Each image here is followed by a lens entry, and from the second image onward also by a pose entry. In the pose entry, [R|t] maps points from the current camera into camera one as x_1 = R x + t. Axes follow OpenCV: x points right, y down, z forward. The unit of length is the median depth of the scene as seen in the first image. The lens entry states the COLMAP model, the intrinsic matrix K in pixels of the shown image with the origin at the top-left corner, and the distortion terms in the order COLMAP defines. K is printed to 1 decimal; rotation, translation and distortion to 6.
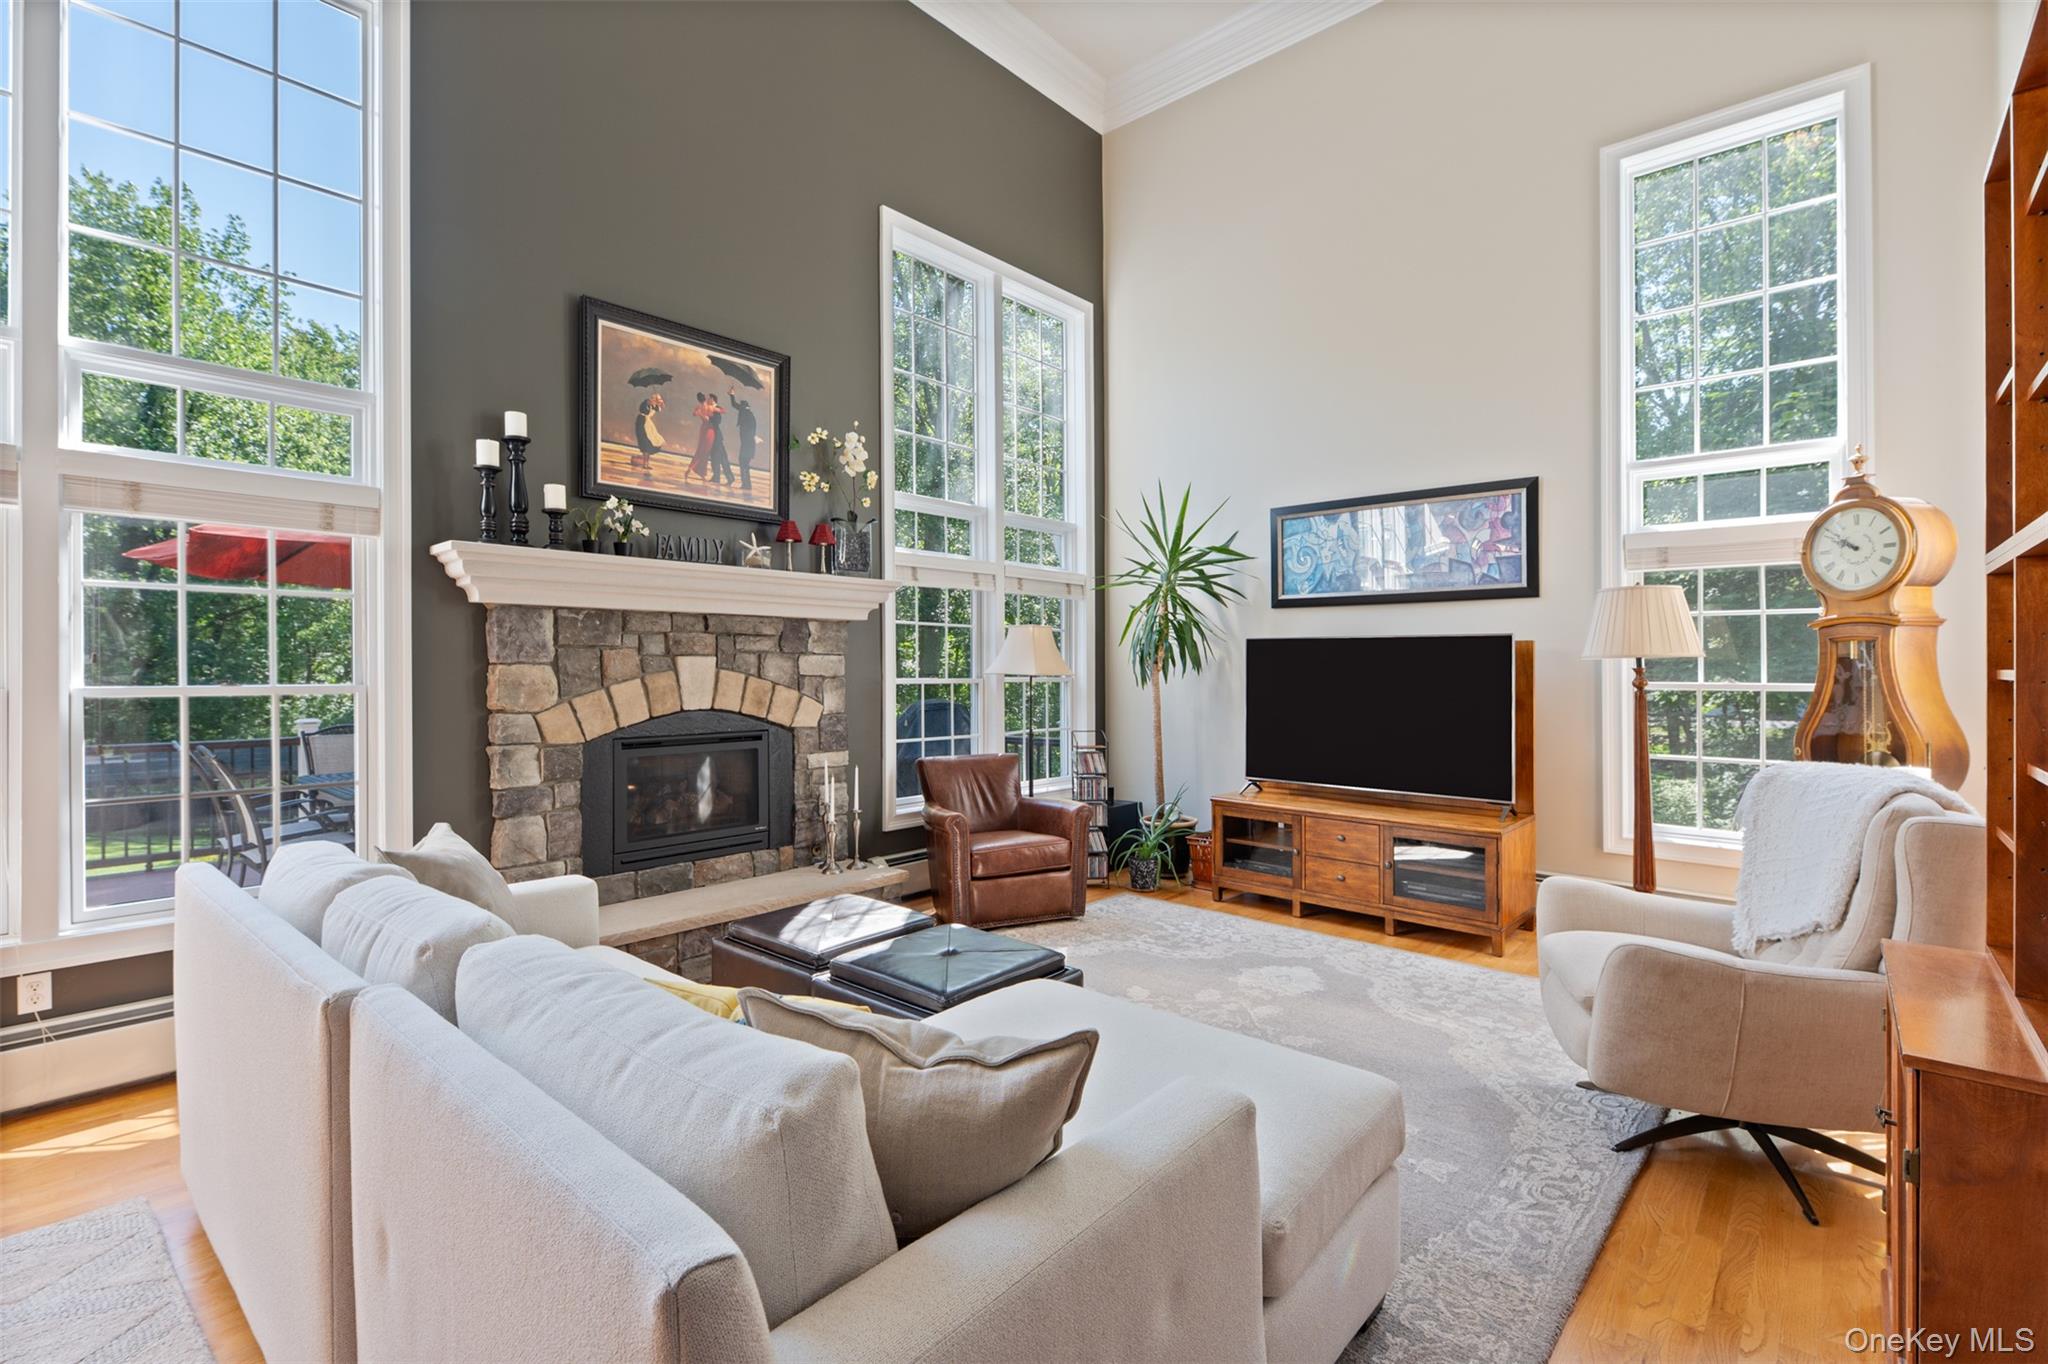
lens RADIAL K [[916.3, 0, 1021.1], [0, 916.3, 666.3], [0, 0, 1]] dist [0.002099, -0.000710]
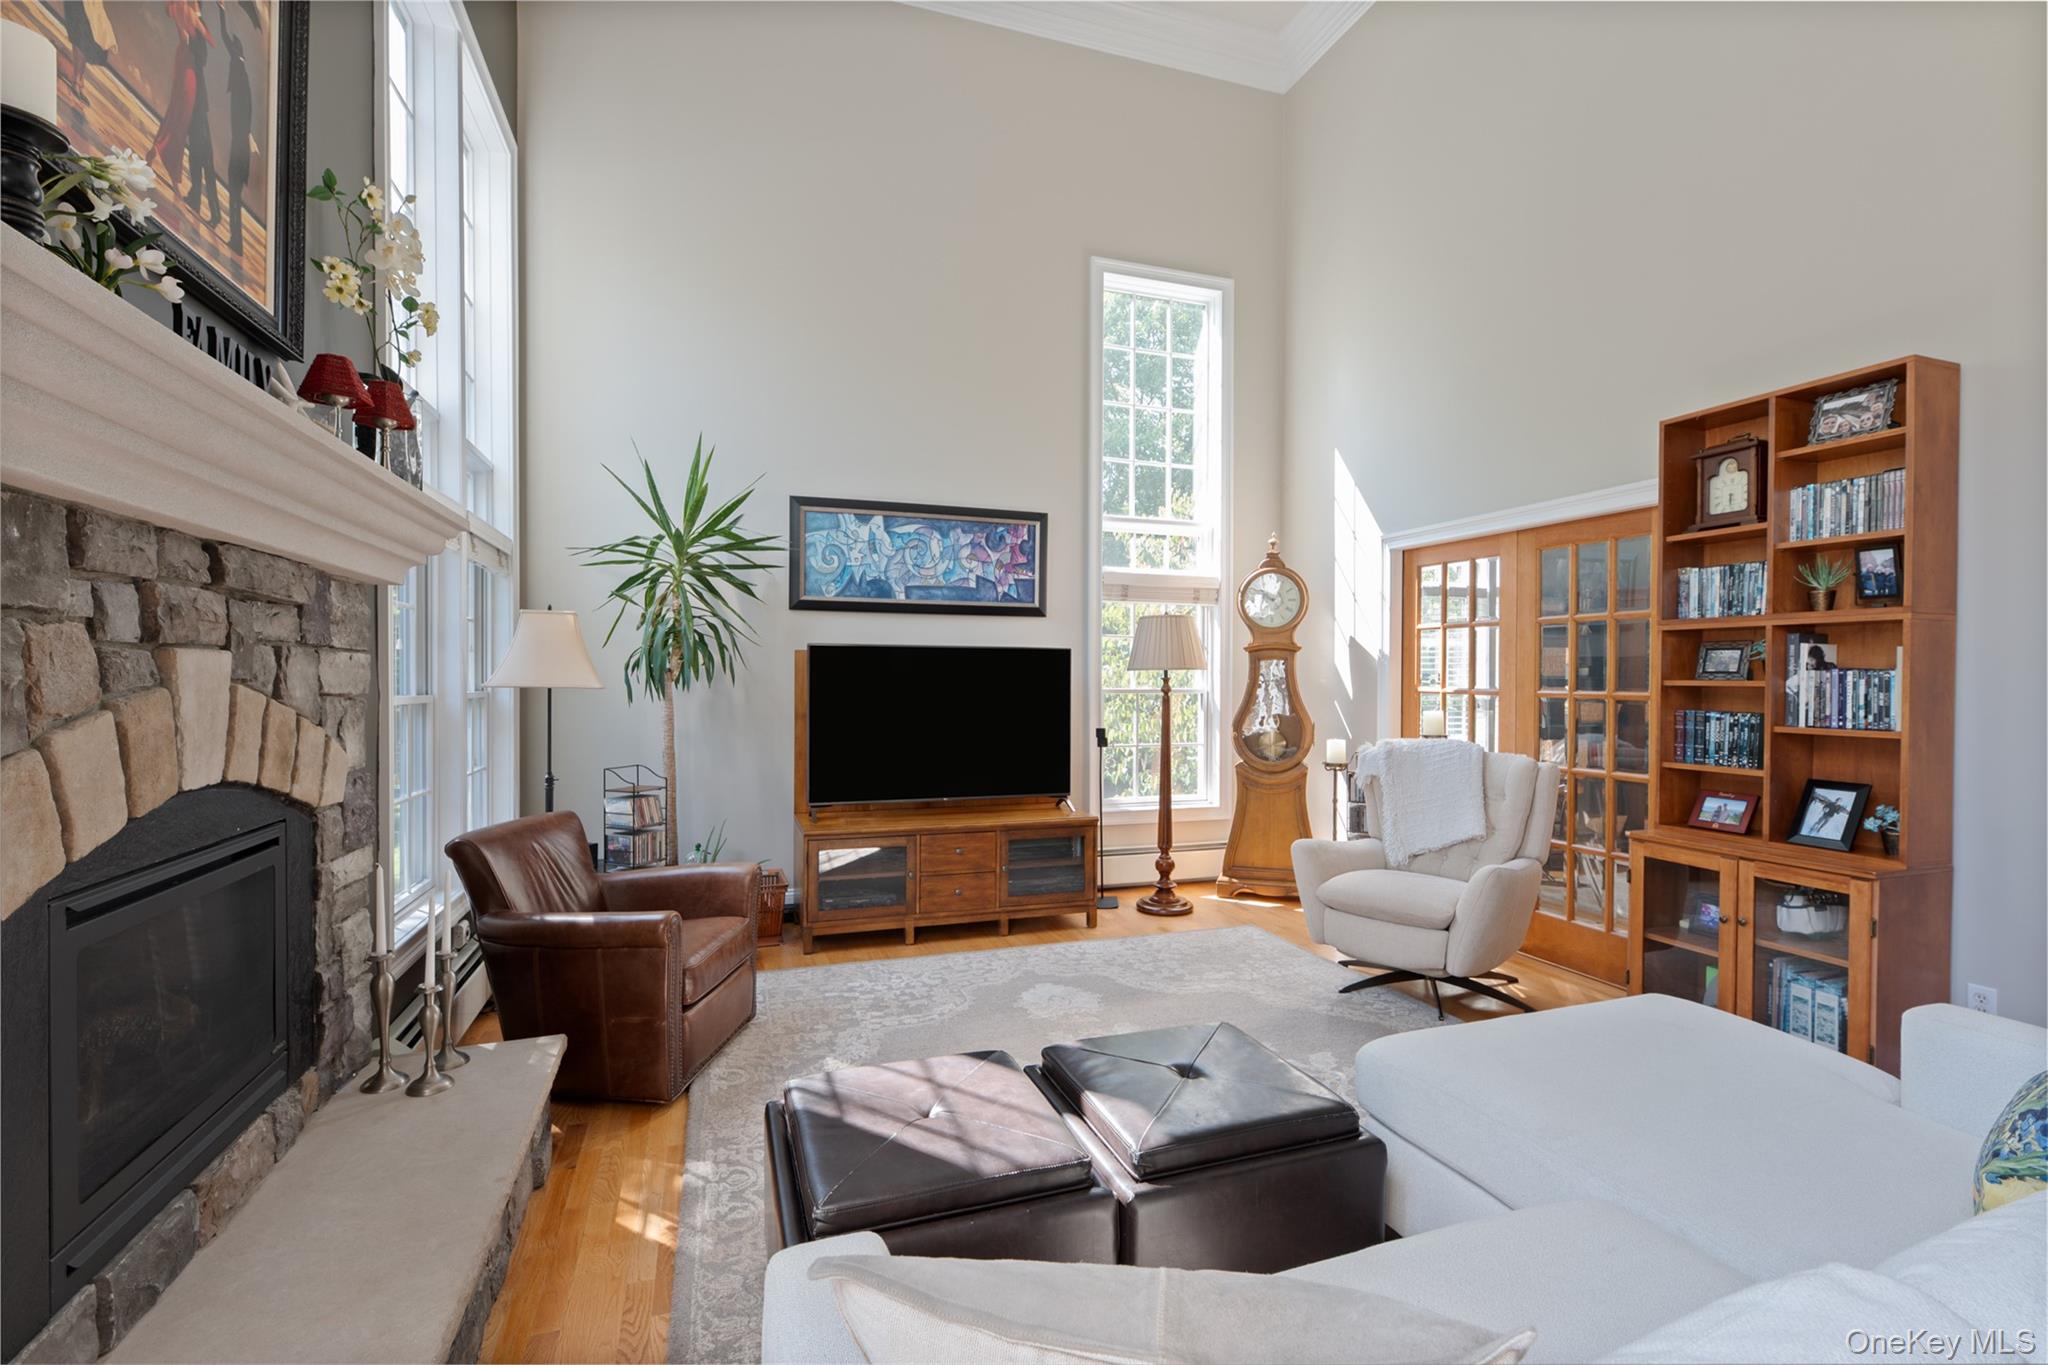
lens RADIAL K [[916.3, 0, 1019.8], [0, 916.3, 679.6], [0, 0, 1]] dist [0.002099, -0.000710]
pose [[0.486077, -0.002481, 0.873912, -0.503237], [-0.002636, 0.999987, 0.004305, -0.000419], [-0.873912, -0.004396, 0.486065, 0.493917]]
